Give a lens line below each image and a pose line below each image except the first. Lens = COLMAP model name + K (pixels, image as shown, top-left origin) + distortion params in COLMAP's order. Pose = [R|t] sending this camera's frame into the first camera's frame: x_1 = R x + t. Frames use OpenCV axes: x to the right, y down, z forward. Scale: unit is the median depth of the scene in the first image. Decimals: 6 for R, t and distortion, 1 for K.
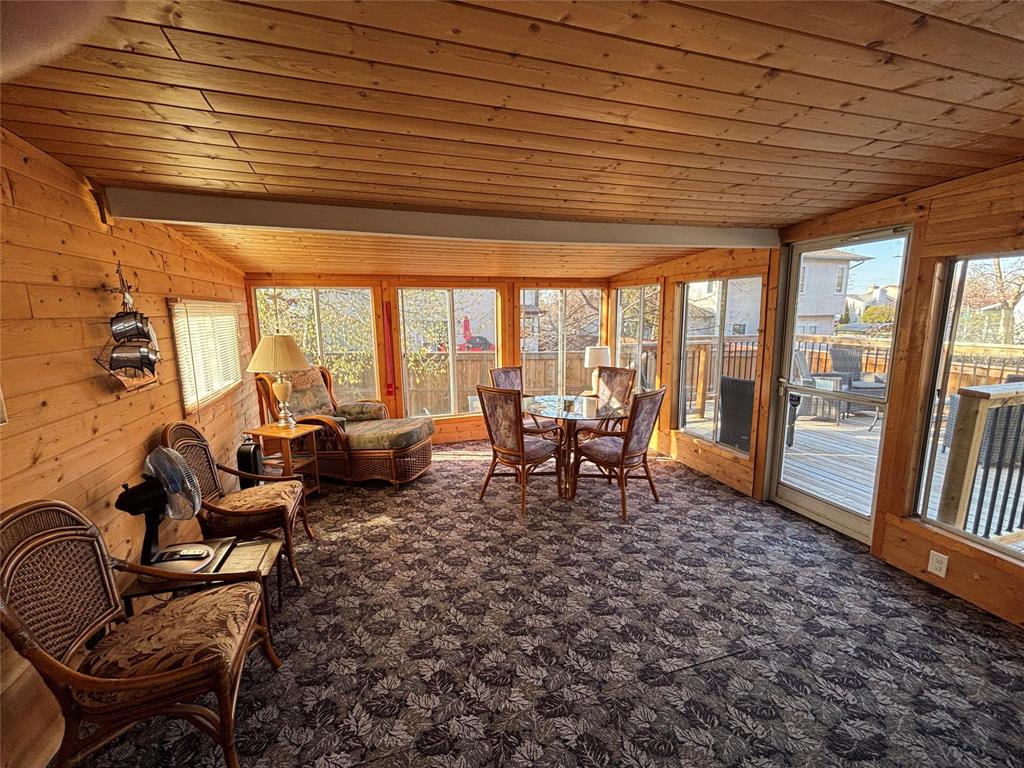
lens RADIAL K [[433.3, 0, 512.0], [0, 433.3, 384.0], [0, 0, 1]] dist [-0.000381, -0.000009]
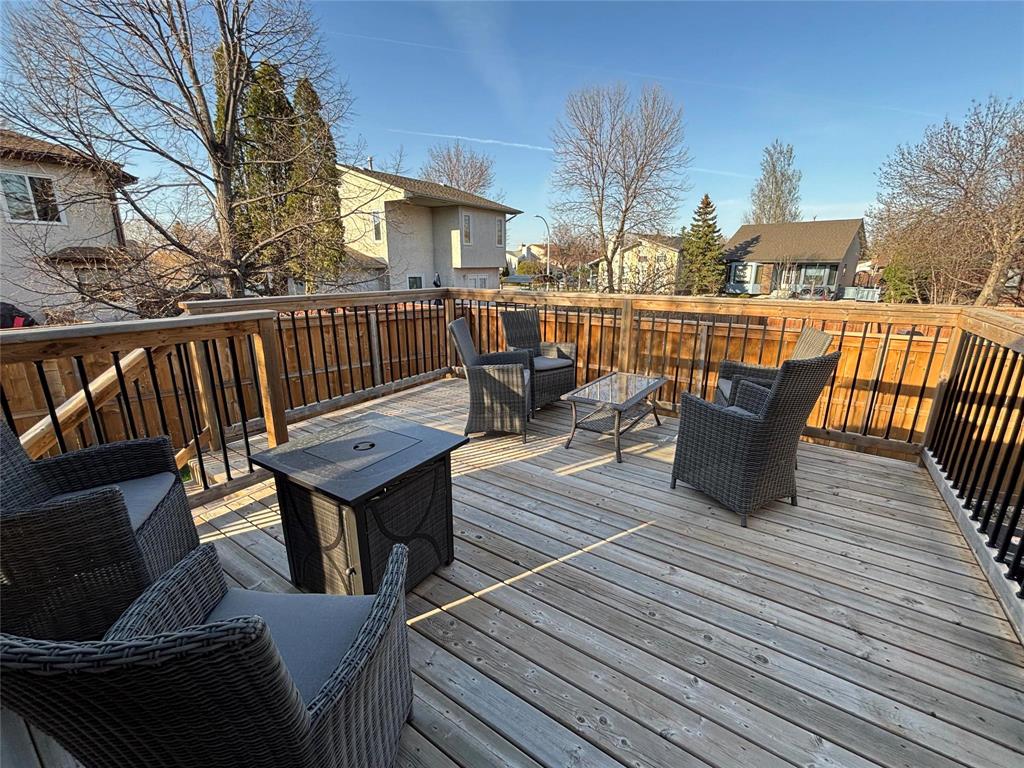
lens RADIAL K [[433.3, 0, 512.0], [0, 433.3, 384.0], [0, 0, 1]] dist [-0.000381, -0.000009]
pose [[0.787175, -0.157789, 0.596203, 0.110919], [0.097065, 0.986366, 0.132891, -0.018301], [-0.609044, -0.046738, 0.791758, 0.151815]]
